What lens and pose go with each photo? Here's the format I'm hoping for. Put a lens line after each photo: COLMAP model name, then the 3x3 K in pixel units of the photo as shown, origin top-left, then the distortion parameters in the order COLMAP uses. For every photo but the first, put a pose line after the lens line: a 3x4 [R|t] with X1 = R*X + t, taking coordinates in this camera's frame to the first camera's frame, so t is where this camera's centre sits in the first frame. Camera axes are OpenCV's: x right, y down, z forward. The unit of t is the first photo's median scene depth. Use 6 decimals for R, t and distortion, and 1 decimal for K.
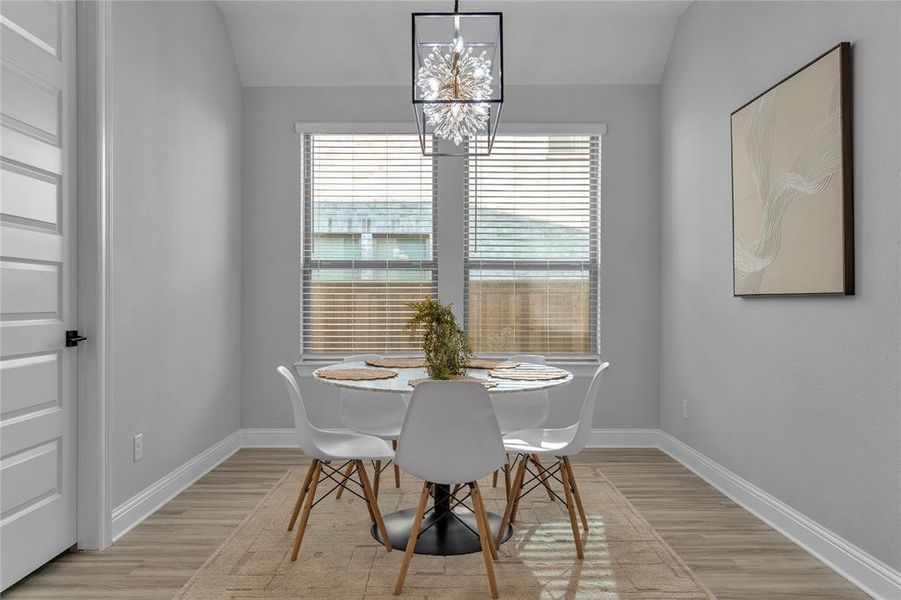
lens RADIAL K [[669.0, 0, 450.5], [0, 669.0, 300.0], [0, 0, 1]] dist [-0.007212, -0.004153]
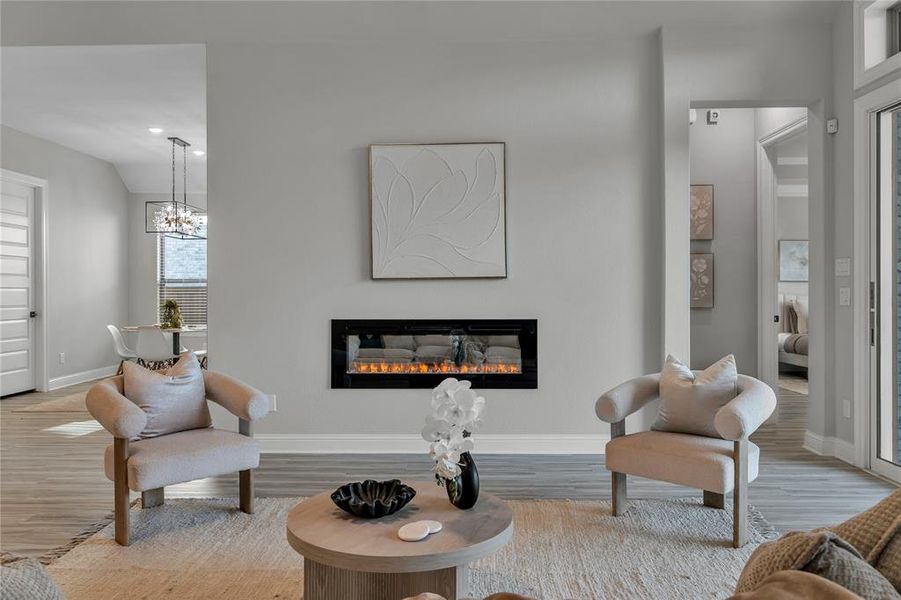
lens RADIAL K [[669.0, 0, 450.5], [0, 669.0, 300.0], [0, 0, 1]] dist [-0.007212, -0.004153]
pose [[0.999783, -0.002754, -0.020670, 1.190294], [0.002945, 0.999953, 0.009213, -0.022801], [0.020644, -0.009272, 0.999744, -1.682592]]
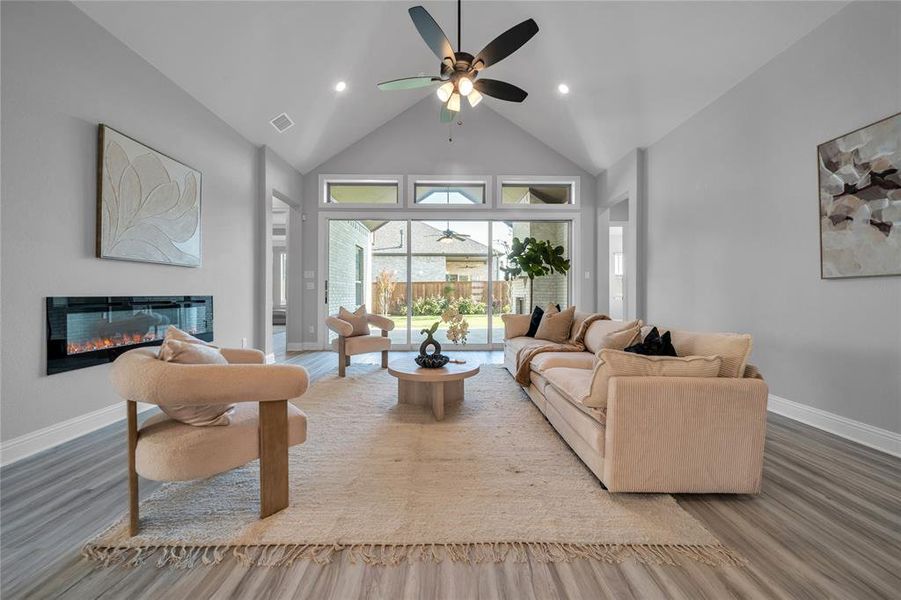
lens RADIAL K [[321.4, 0, 448.5], [0, 321.4, 293.7], [0, 0, 1]] dist [0.001163, -0.000046]
pose [[-0.016828, 0.000195, 0.999858, 0.125745], [-0.003199, 0.999995, -0.000249, 0.031293], [-0.999853, -0.003203, -0.016827, -0.883749]]
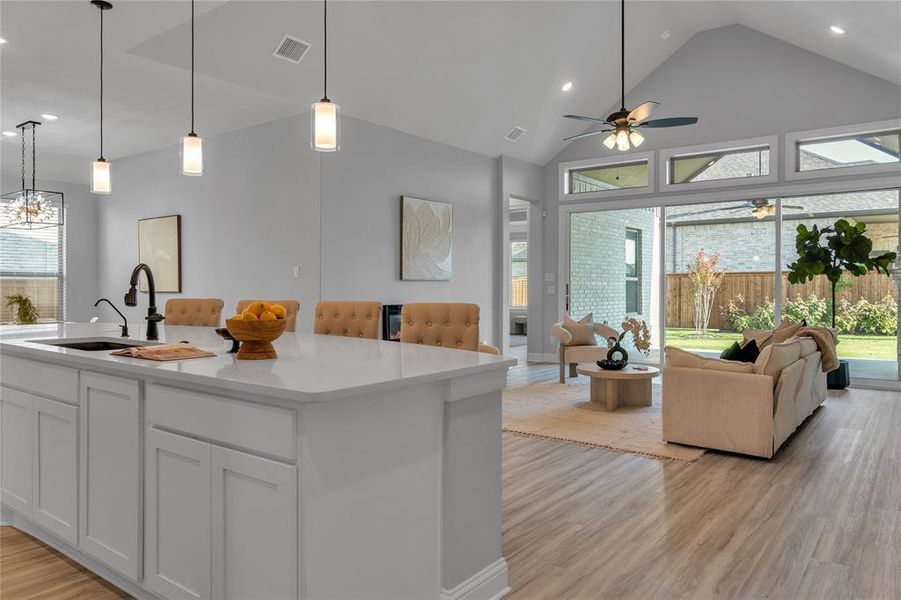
lens RADIAL K [[629.8, 0, 448.3], [0, 629.8, 284.3], [0, 0, 1]] dist [0.000408, 0.000730]
pose [[0.603601, 0.003312, 0.797280, -0.946667], [-0.001129, 0.999994, -0.003299, -0.032991], [-0.797286, 0.001091, 0.603601, -1.687855]]
